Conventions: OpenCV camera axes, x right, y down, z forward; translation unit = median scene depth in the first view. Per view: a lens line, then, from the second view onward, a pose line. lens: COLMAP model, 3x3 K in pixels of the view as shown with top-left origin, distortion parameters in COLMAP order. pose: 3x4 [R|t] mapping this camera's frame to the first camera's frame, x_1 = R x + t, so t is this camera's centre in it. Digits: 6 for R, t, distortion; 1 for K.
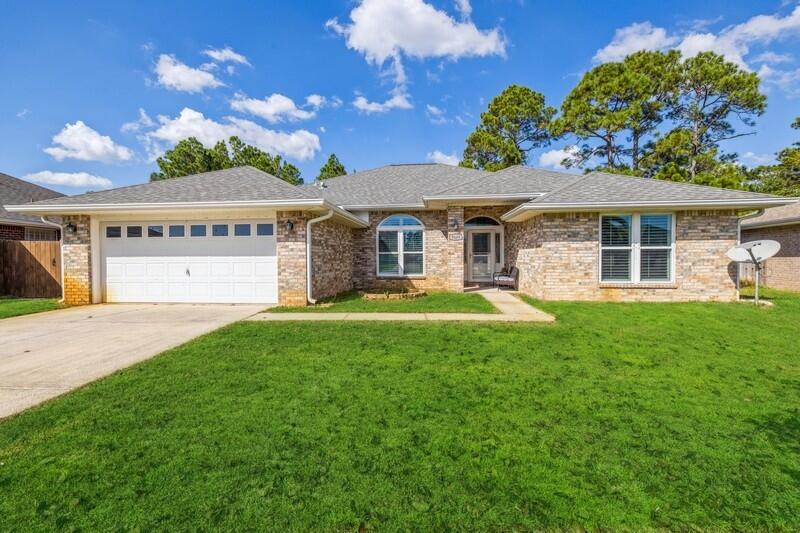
lens RADIAL K [[335.9, 0, 400.0], [0, 335.9, 266.5], [0, 0, 1]] dist [0.002220, 0.000171]
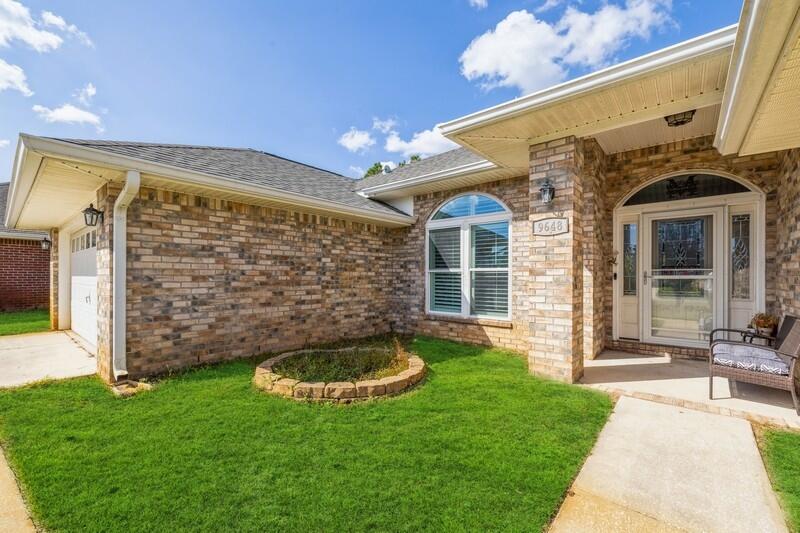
lens RADIAL K [[338.6, 0, 403.1], [0, 338.6, 276.3], [0, 0, 1]] dist [0.001284, 0.000317]
pose [[0.824369, 0.008409, -0.565990, 0.242512], [-0.022053, 0.999608, -0.017268, -0.024692], [0.565623, 0.026717, 0.824231, 0.613422]]
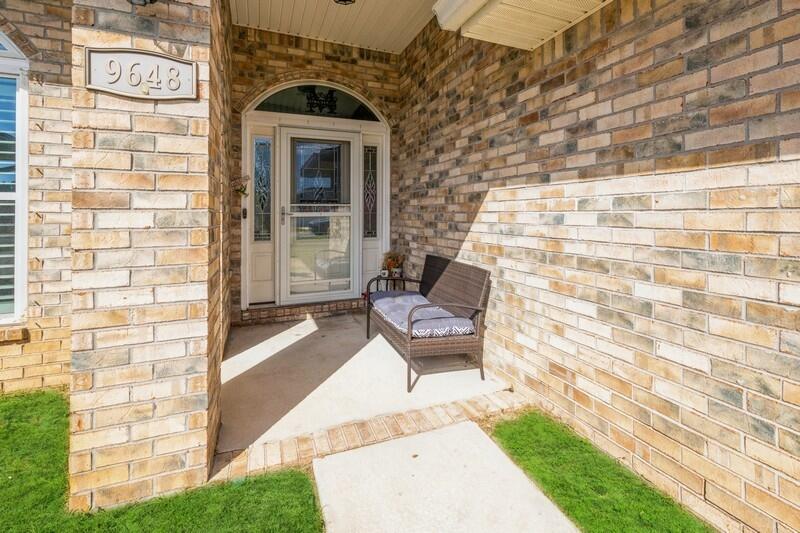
lens RADIAL K [[354.5, 0, 398.4], [0, 354.5, 212.4], [0, 0, 1]] dist [0.001555, 0.000468]
pose [[0.890525, 0.007444, 0.454874, 0.192472], [0.007849, 0.999466, -0.031723, -0.029143], [-0.454868, 0.031821, 0.889990, 0.831983]]
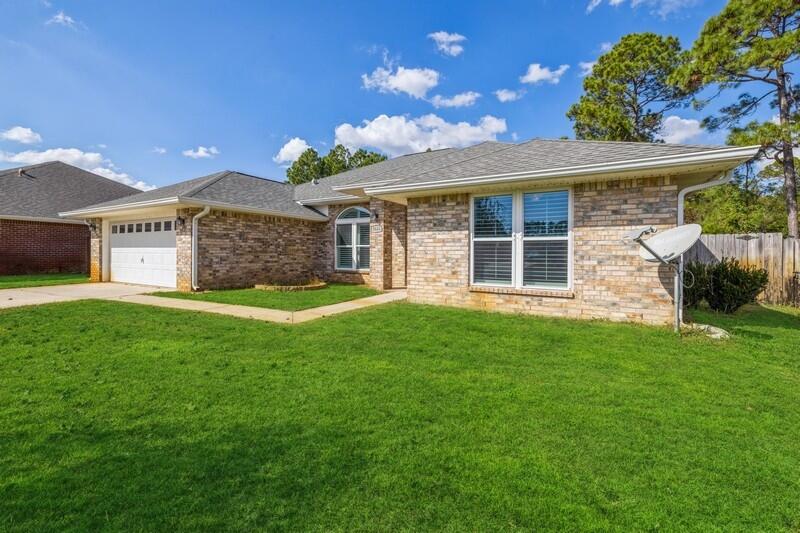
lens RADIAL K [[343.1, 0, 399.4], [0, 343.1, 260.7], [0, 0, 1]] dist [0.002027, 0.000598]
pose [[0.909980, 0.020704, -0.414135, 0.613595], [-0.022828, 0.999739, -0.000181, -0.001978], [0.414024, 0.009619, 0.910215, 0.173174]]
